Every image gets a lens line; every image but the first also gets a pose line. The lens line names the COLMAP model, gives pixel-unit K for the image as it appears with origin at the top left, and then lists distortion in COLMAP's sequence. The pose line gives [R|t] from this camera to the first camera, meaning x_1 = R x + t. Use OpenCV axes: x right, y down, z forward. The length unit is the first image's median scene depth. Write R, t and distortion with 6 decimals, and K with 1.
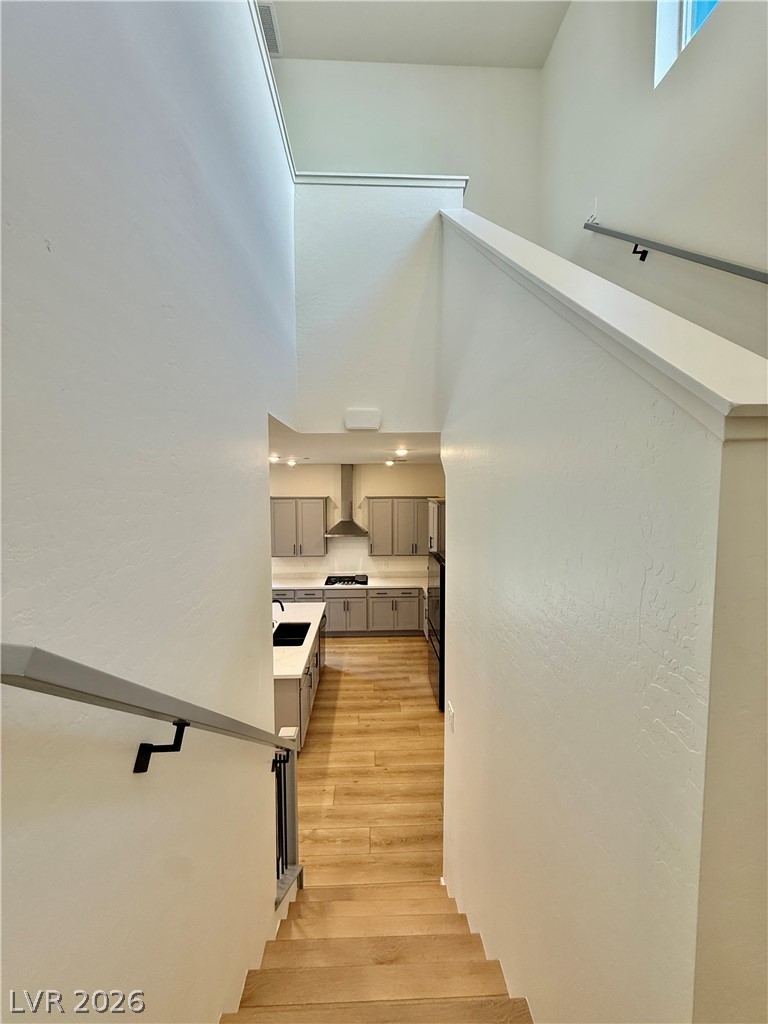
lens RADIAL K [[415.4, 0, 383.0], [0, 415.4, 505.6], [0, 0, 1]] dist [0.011757, 0.000037]
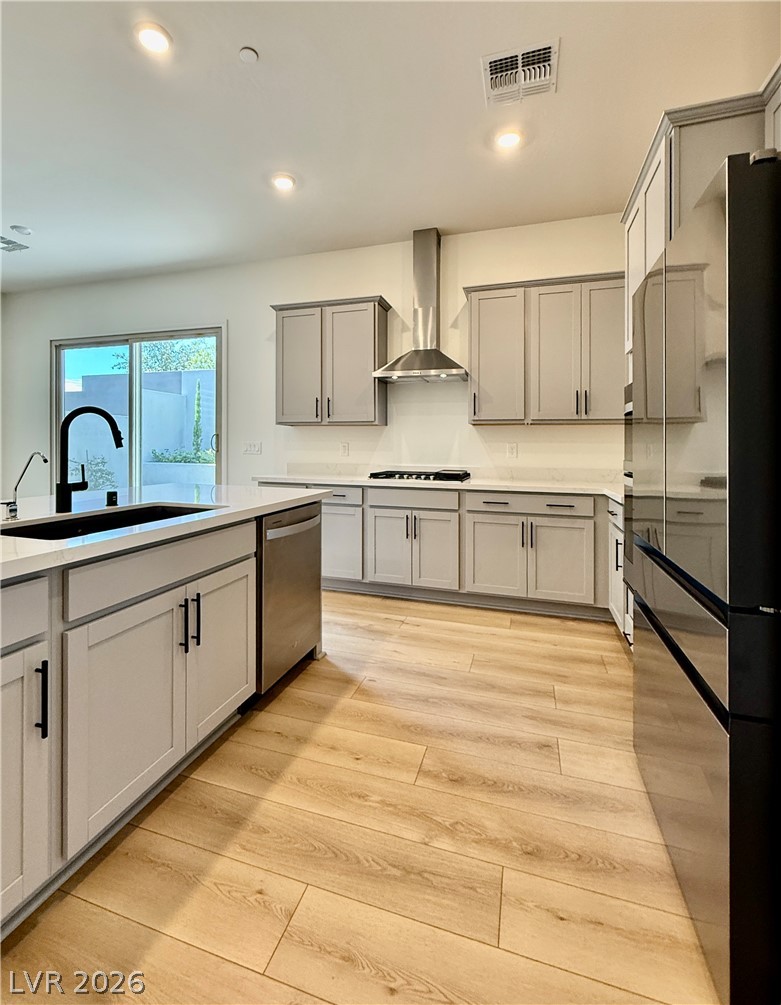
lens RADIAL K [[465.8, 0, 369.2], [0, 465.8, 439.9], [0, 0, 1]] dist [0.003755, -0.001147]
pose [[0.935197, 0.003402, -0.354111, 0.046738], [-0.032736, 0.996503, -0.076882, 0.203262], [0.352611, 0.083492, 0.932038, 0.558053]]
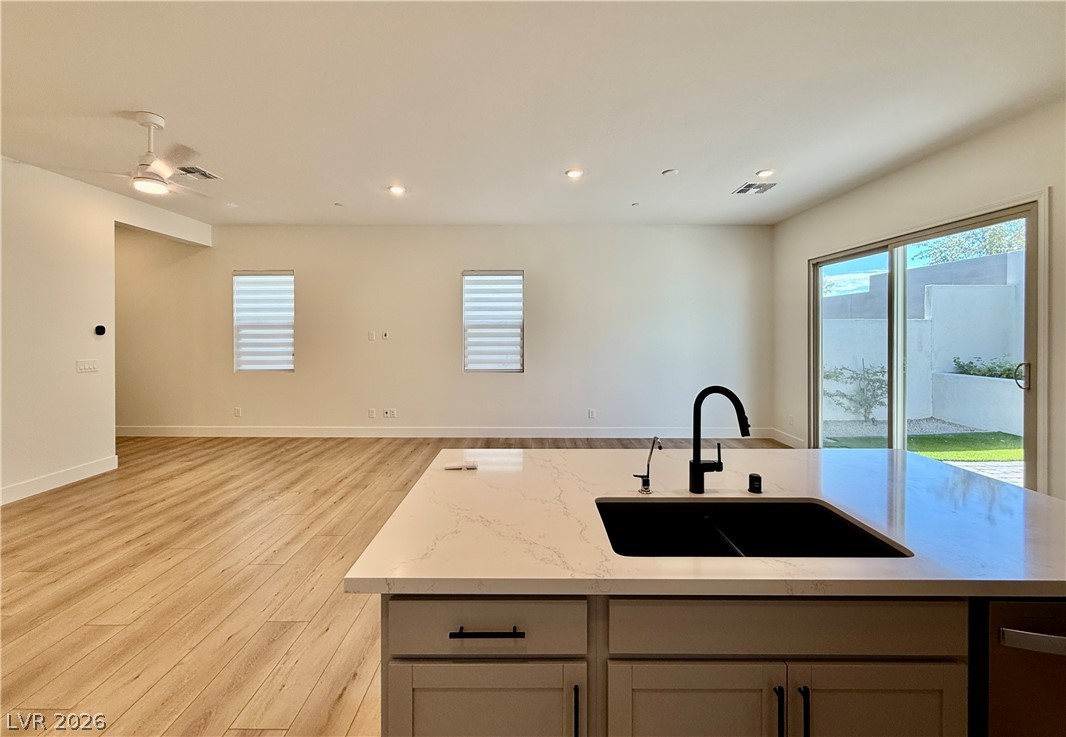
lens RADIAL K [[423.7, 0, 531.8], [0, 423.7, 343.5], [0, 0, 1]] dist [-0.003563, 0.000041]
pose [[-0.051556, 0.024598, -0.998367, 0.030732], [-0.068659, 0.997244, 0.028116, 0.147674], [0.996307, 0.069997, -0.049725, 0.658953]]
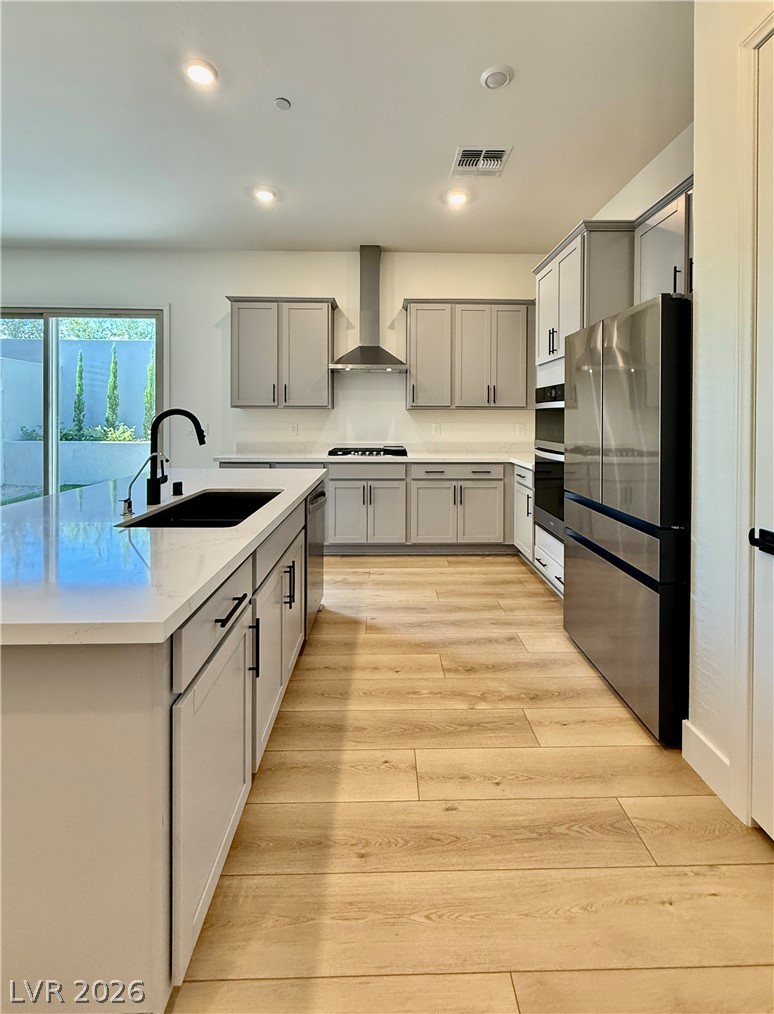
lens RADIAL K [[436.3, 0, 390.3], [0, 436.3, 414.7], [0, 0, 1]] dist [0.000790, 0.000482]
pose [[0.999791, 0.002976, -0.020225, -0.052171], [-0.004406, 0.997462, -0.071065, 0.192109], [0.019962, 0.071139, 0.997267, 0.471928]]
